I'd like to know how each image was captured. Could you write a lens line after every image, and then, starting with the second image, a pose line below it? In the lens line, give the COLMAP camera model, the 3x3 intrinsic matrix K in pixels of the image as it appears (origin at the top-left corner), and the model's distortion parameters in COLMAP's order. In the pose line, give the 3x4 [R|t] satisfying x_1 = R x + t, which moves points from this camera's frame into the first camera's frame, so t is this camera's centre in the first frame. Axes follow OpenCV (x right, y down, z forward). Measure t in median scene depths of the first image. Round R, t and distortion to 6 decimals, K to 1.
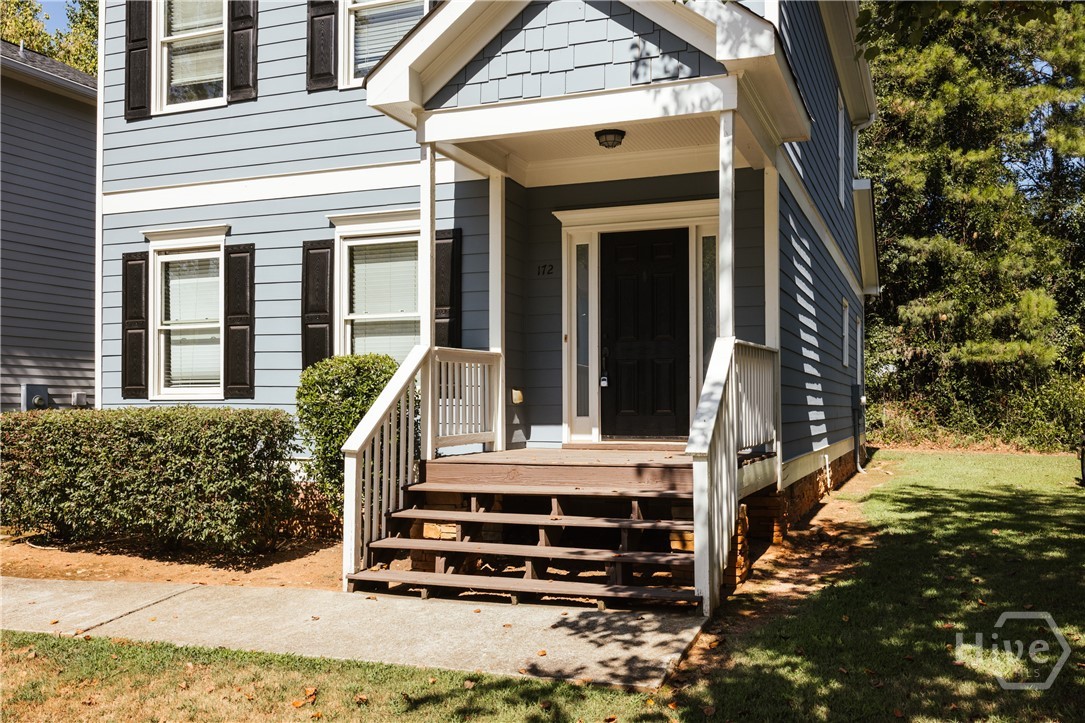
lens RADIAL K [[988.1, 0, 541.2], [0, 988.1, 389.4], [0, 0, 1]] dist [0.000971, 0.000396]
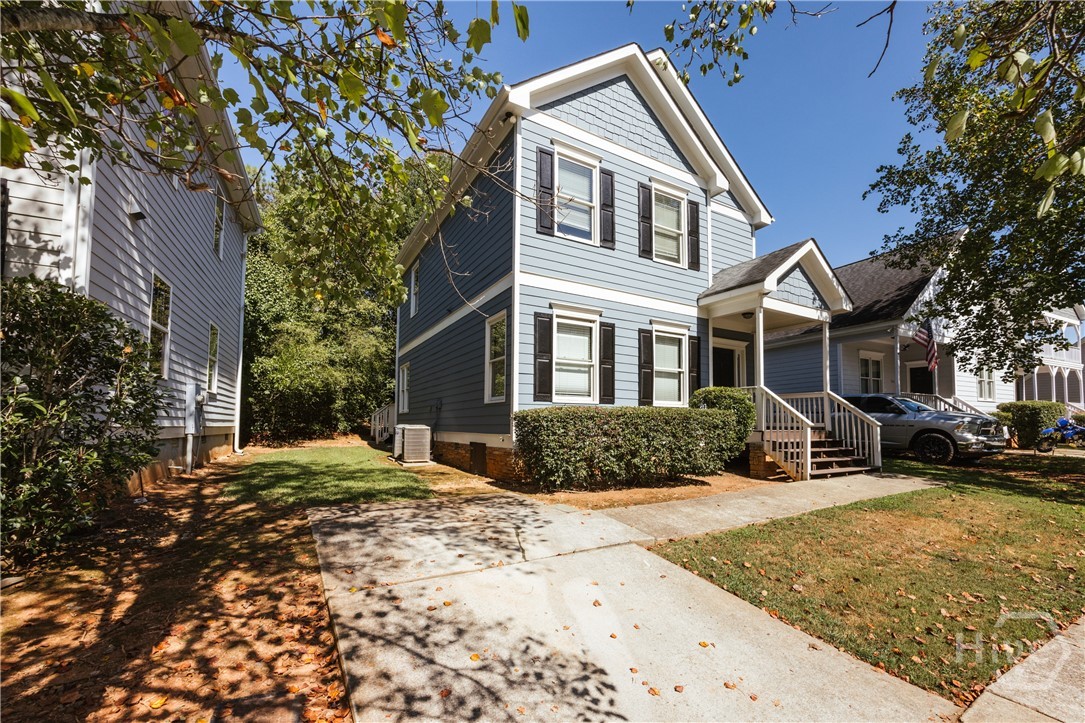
lens RADIAL K [[437.8, 0, 591.3], [0, 437.8, 399.8], [0, 0, 1]] dist [0.000691, 0.000080]
pose [[0.597083, 0.045707, 0.800876, -0.997533], [-0.021736, 0.998931, -0.040805, 0.036445], [-0.801885, 0.006956, 0.597438, 0.528663]]
